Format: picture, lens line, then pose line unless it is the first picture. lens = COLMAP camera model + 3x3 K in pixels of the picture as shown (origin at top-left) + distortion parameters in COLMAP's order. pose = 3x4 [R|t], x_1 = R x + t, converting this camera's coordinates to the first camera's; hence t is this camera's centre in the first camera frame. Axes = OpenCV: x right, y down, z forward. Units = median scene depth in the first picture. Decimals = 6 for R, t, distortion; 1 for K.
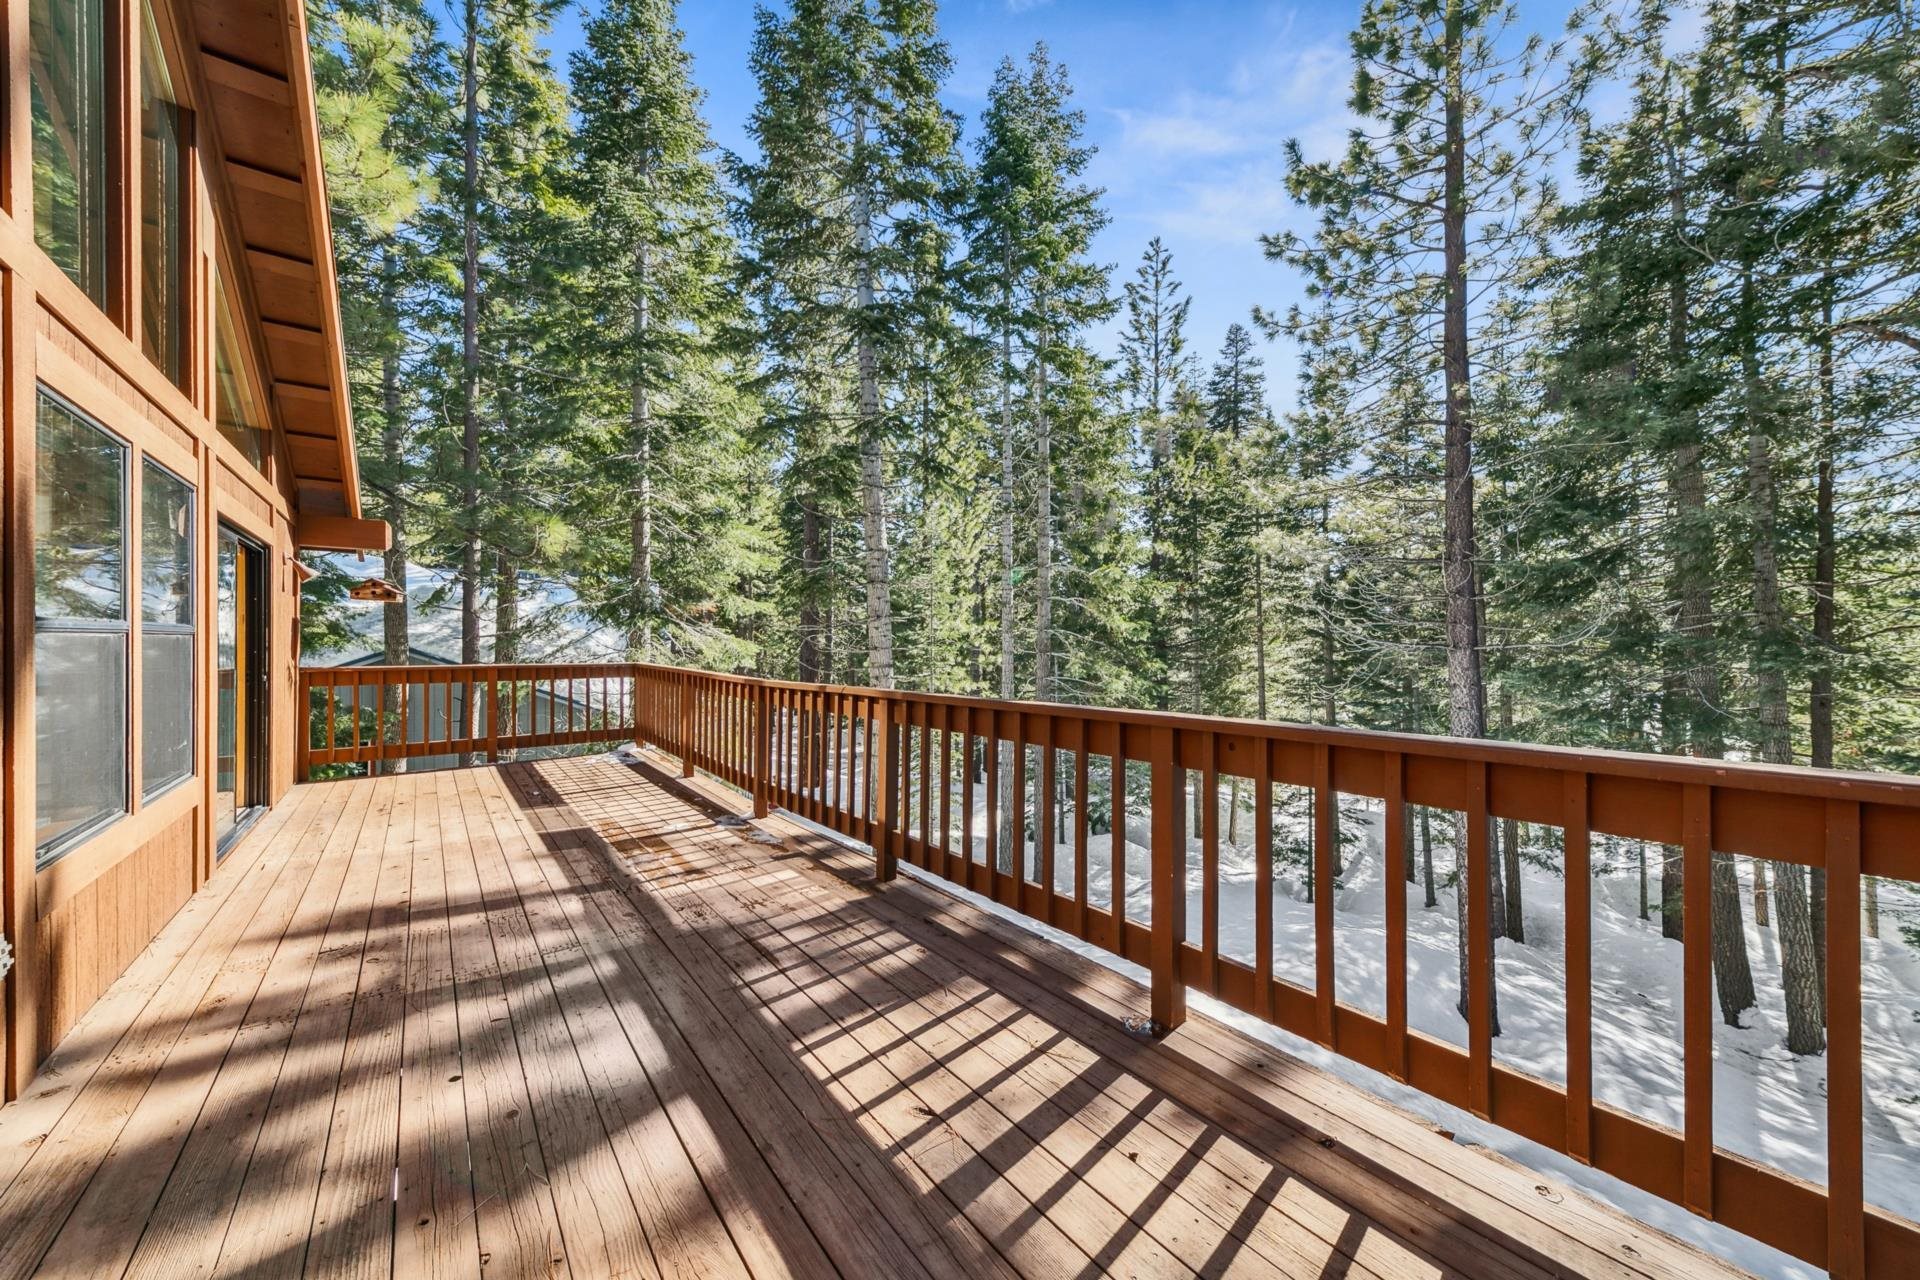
lens RADIAL K [[808.2, 0, 960.7], [0, 808.2, 642.6], [0, 0, 1]] dist [0.014984, -0.009602]
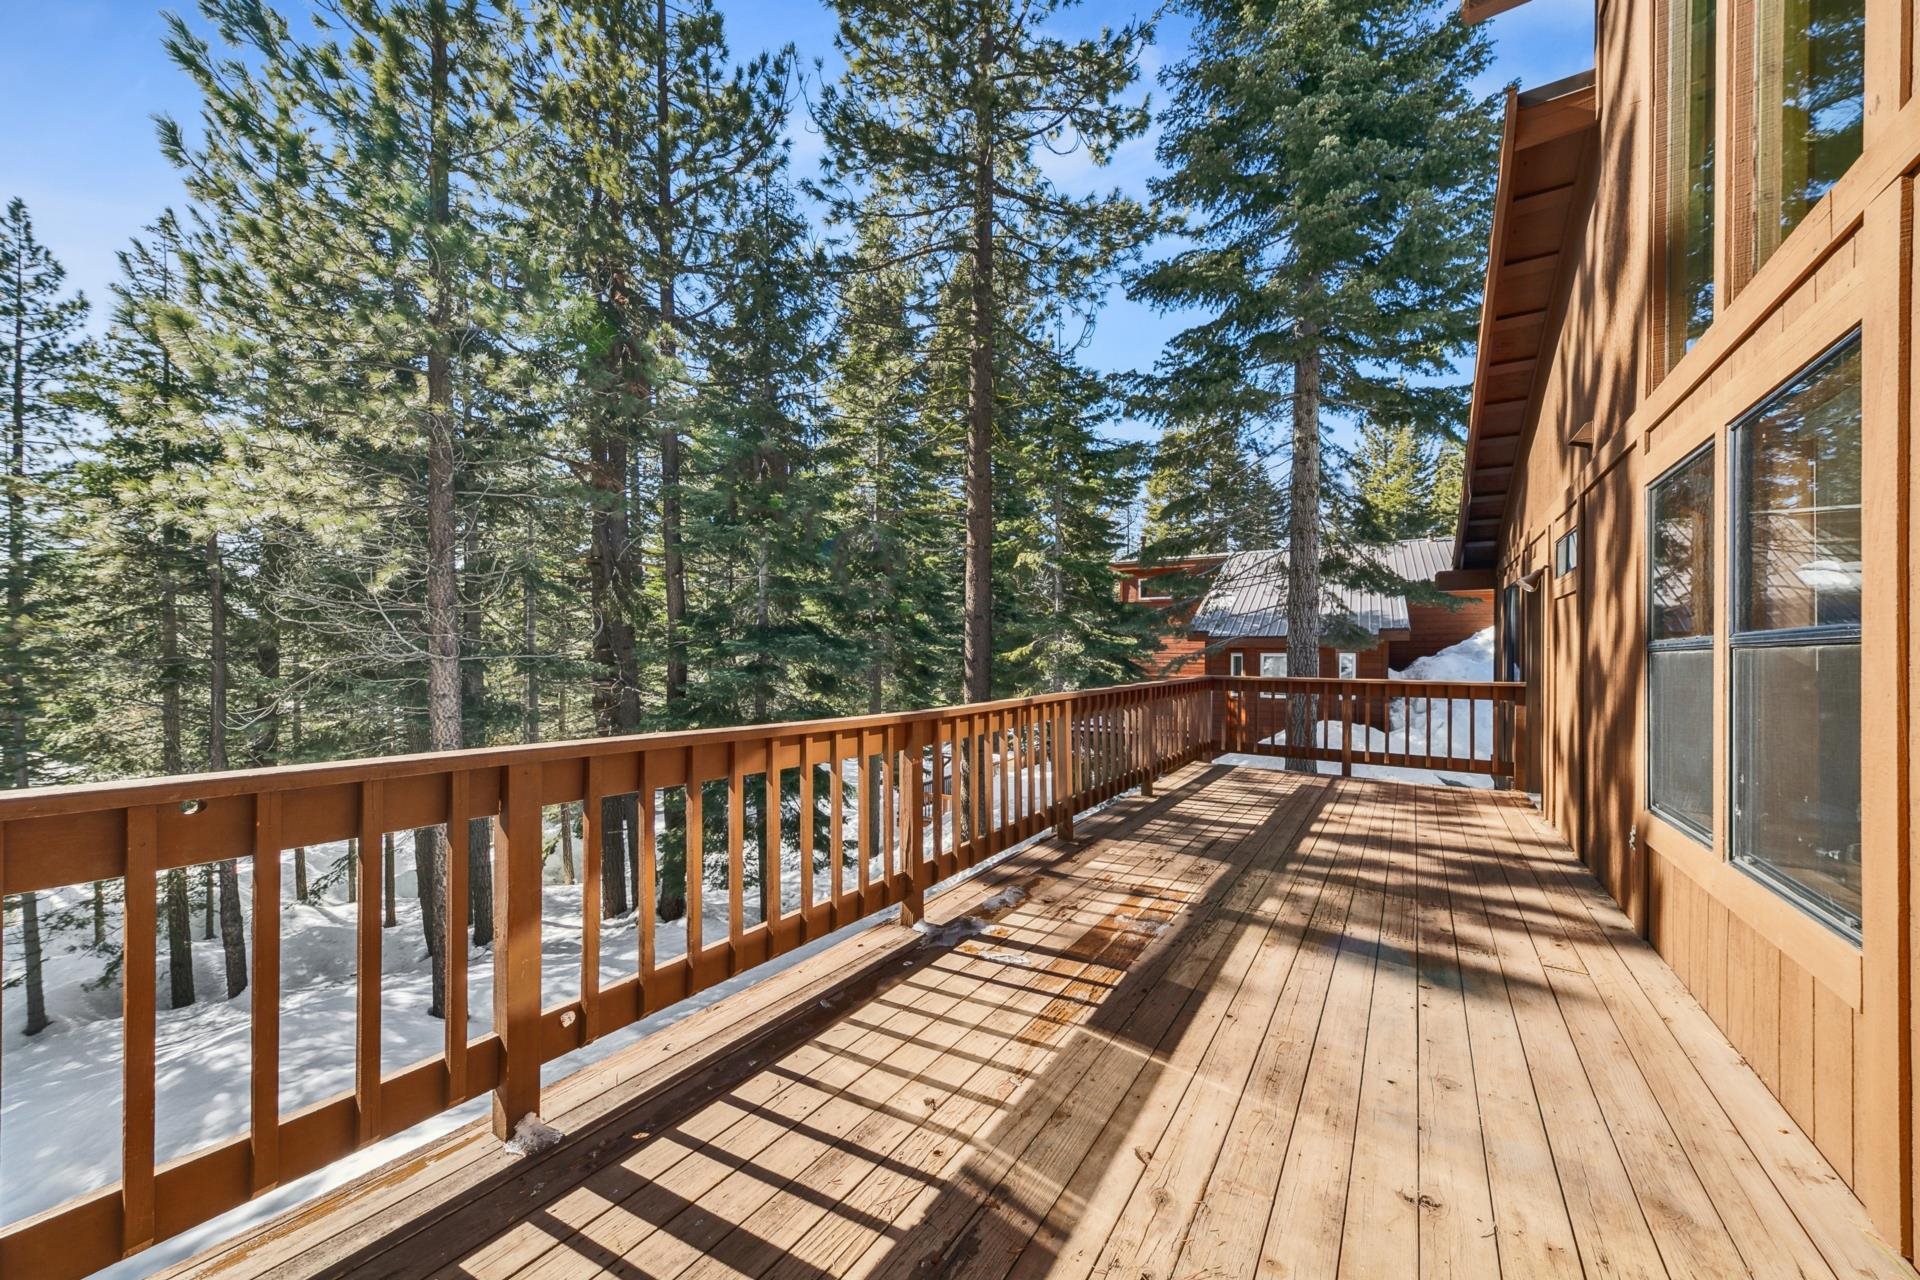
lens RADIAL K [[808.2, 0, 960.7], [0, 808.2, 642.6], [0, 0, 1]] dist [0.014984, -0.009602]
pose [[-0.457883, 0.014507, 0.888894, -1.020734], [-0.001222, 0.999856, -0.016948, -0.003069], [-0.889011, -0.008847, -0.457800, 1.519934]]
